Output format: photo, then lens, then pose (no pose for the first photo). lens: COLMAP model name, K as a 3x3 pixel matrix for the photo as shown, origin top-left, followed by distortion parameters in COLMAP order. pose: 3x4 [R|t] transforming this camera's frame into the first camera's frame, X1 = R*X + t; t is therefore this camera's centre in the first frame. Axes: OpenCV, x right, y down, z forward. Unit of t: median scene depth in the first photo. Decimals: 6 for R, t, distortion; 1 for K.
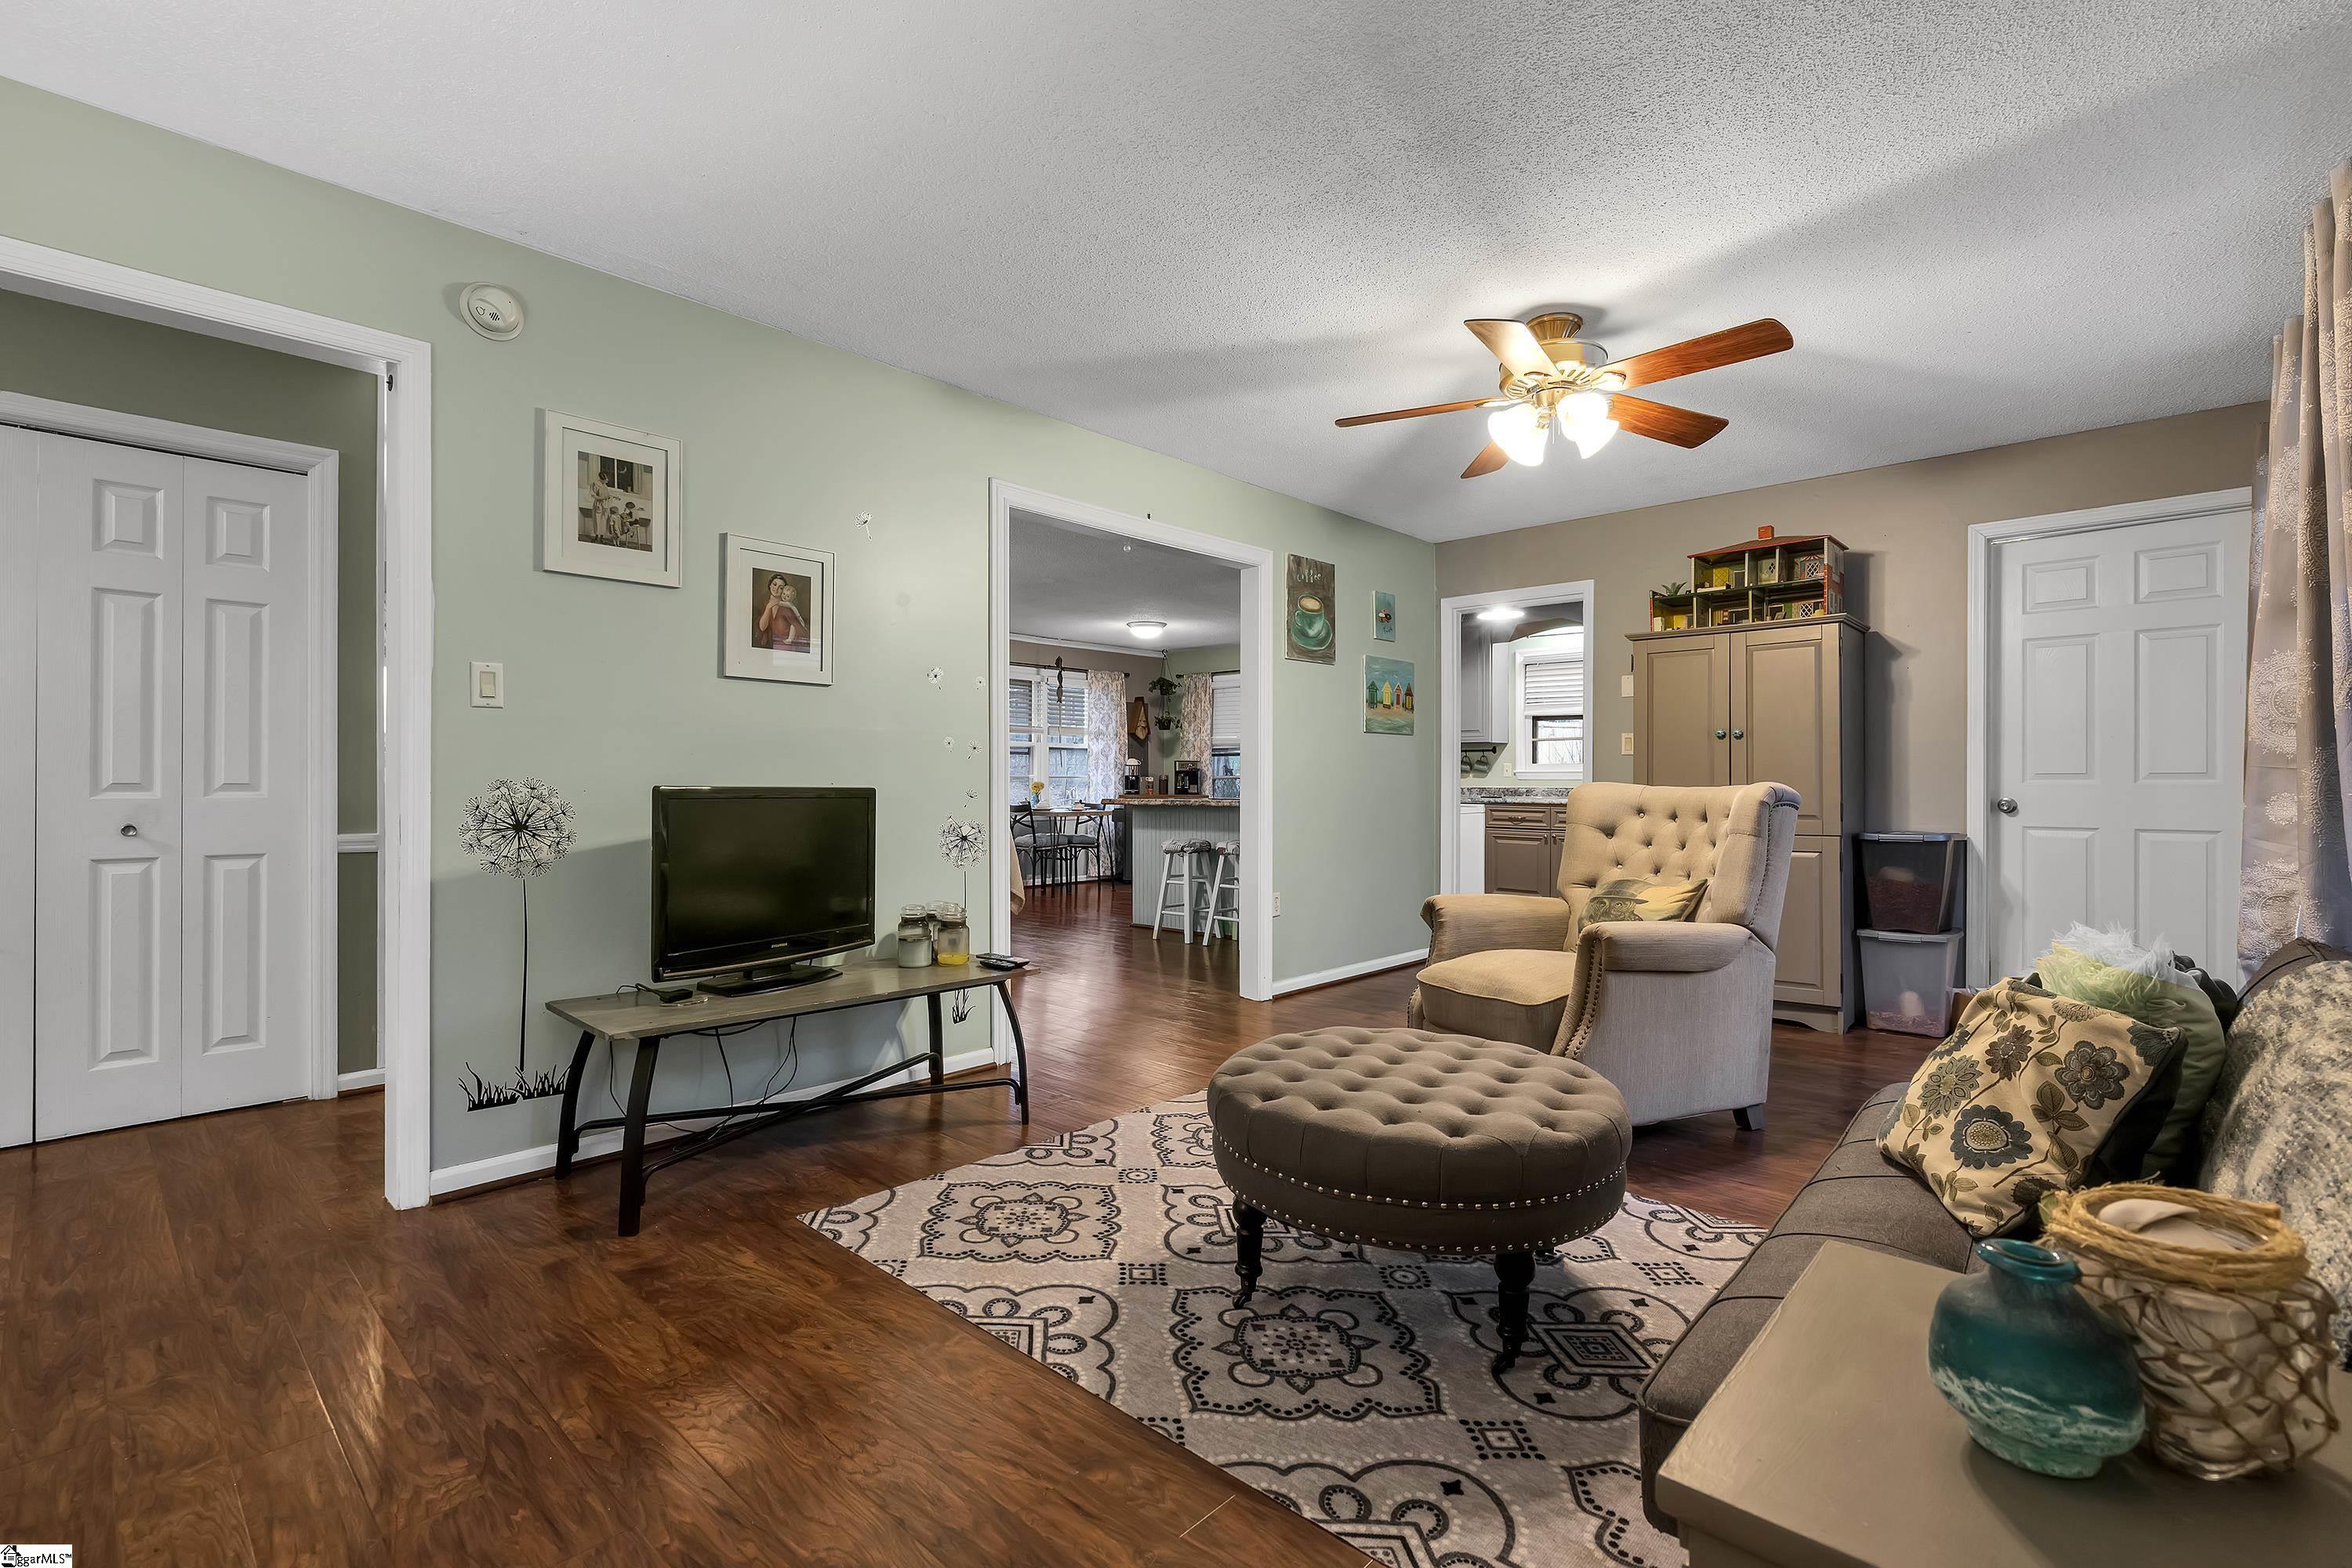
lens RADIAL K [[1047.0, 0, 1188.8], [0, 1047.0, 786.4], [0, 0, 1]] dist [-0.002312, 0.000808]
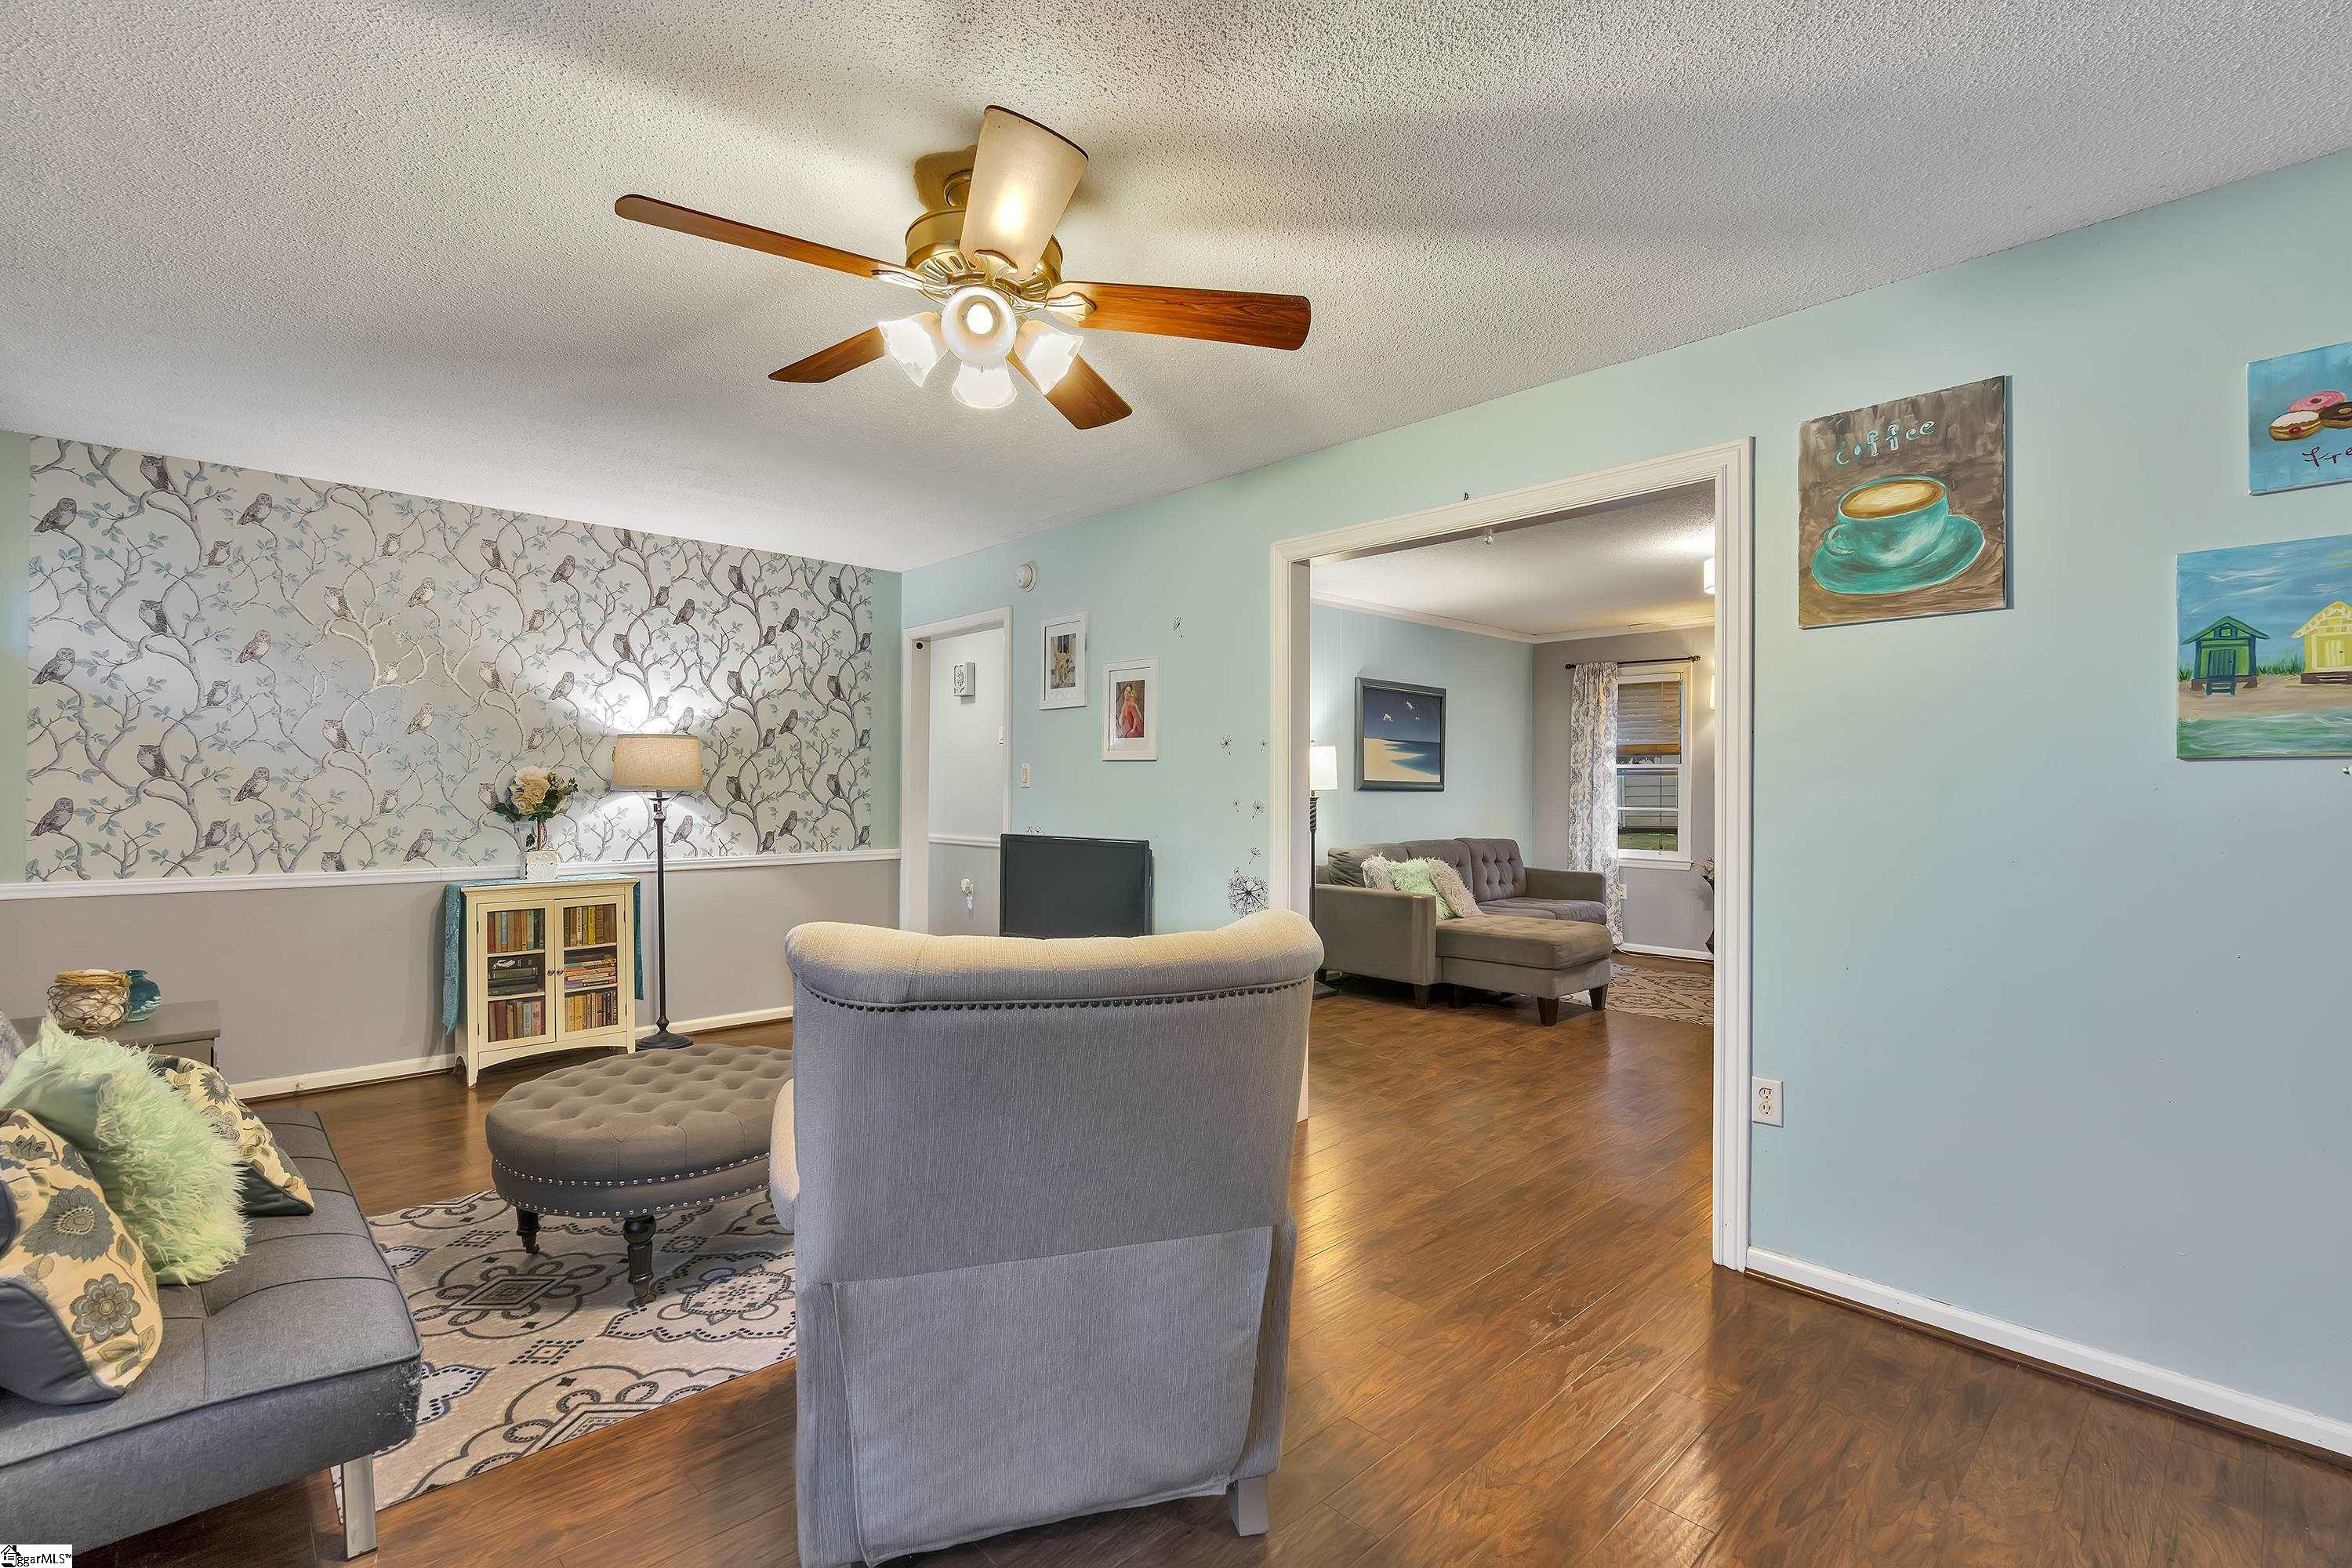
lens RADIAL K [[1047.0, 0, 1161.8], [0, 1047.0, 786.3], [0, 0, 1]] dist [-0.002312, 0.000808]
pose [[-0.078863, -0.005153, -0.996872, 0.983572], [-0.015112, 0.999878, -0.003973, -0.060952], [0.996771, 0.014751, -0.078932, 1.150540]]
